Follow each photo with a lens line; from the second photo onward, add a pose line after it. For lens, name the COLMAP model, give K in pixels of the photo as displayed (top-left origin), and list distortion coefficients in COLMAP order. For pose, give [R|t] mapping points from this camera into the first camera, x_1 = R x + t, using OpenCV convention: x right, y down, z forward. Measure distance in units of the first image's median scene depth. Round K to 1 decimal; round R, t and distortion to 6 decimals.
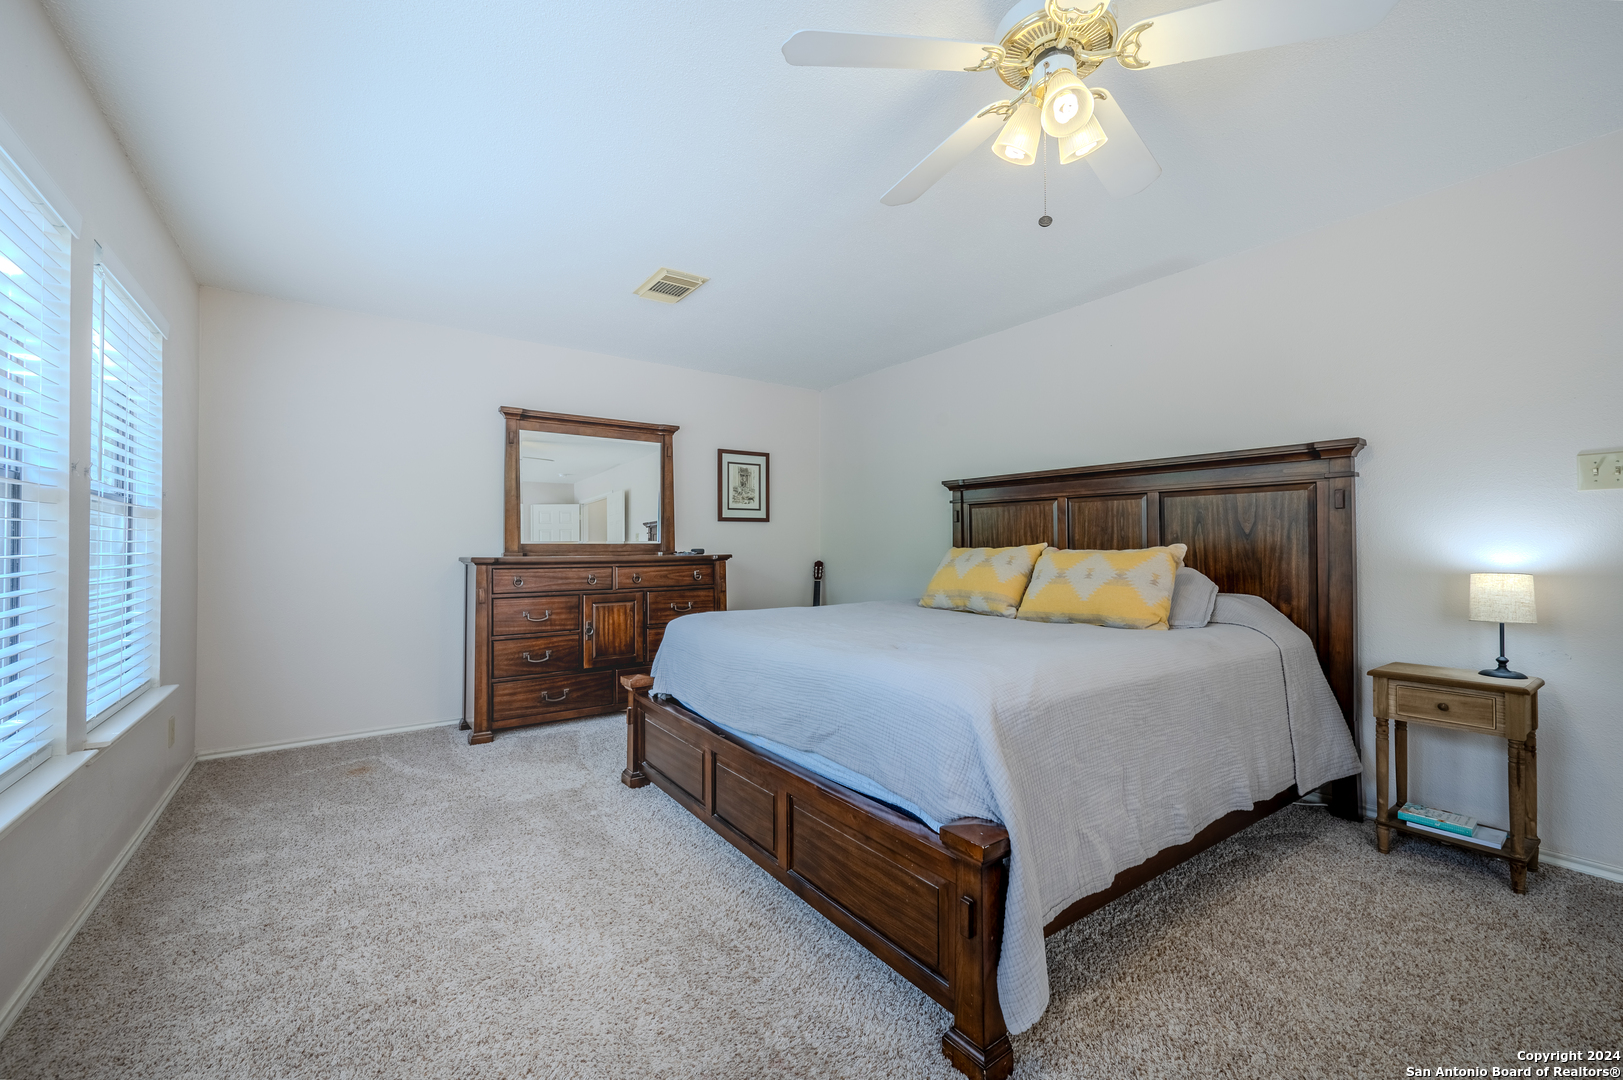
lens RADIAL K [[661.6, 0, 812.7], [0, 661.6, 541.8], [0, 0, 1]] dist [0.001068, 0.000129]
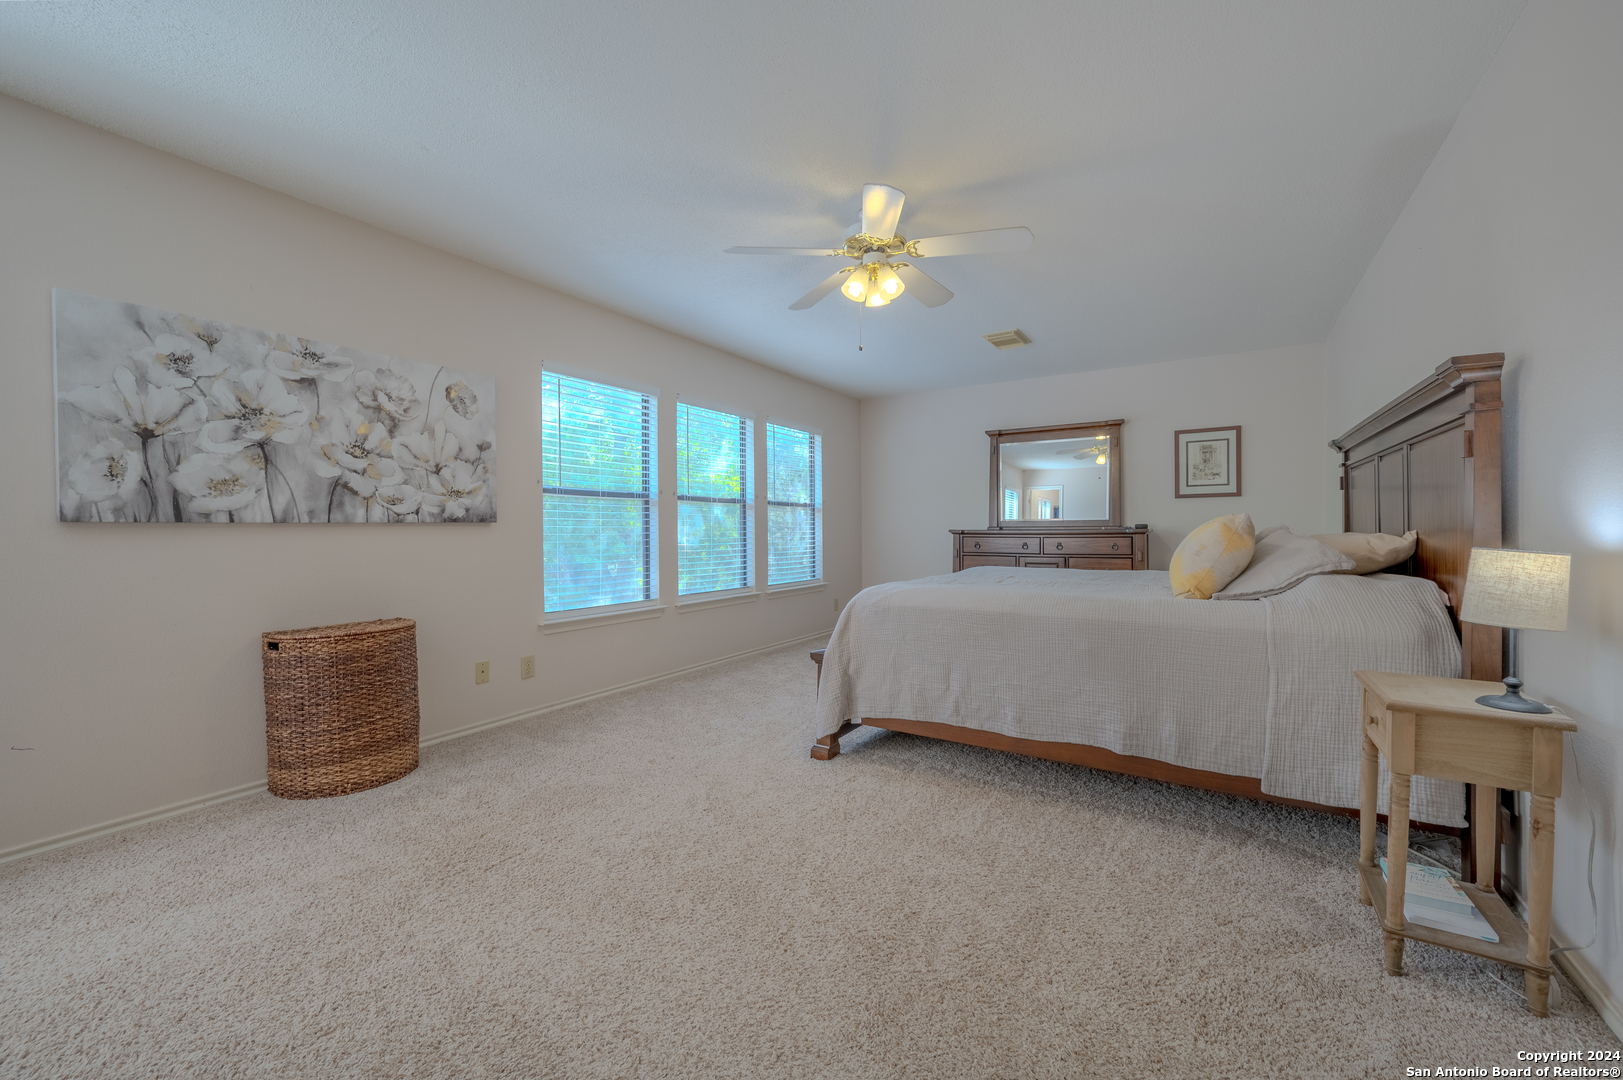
lens RADIAL K [[661.6, 0, 813.2], [0, 661.6, 535.7], [0, 0, 1]] dist [0.001068, 0.000129]
pose [[0.383728, 0.010153, -0.923390, 0.765153], [0.013169, 0.999778, 0.016466, 0.005635], [0.923352, -0.018479, 0.383509, 0.046668]]
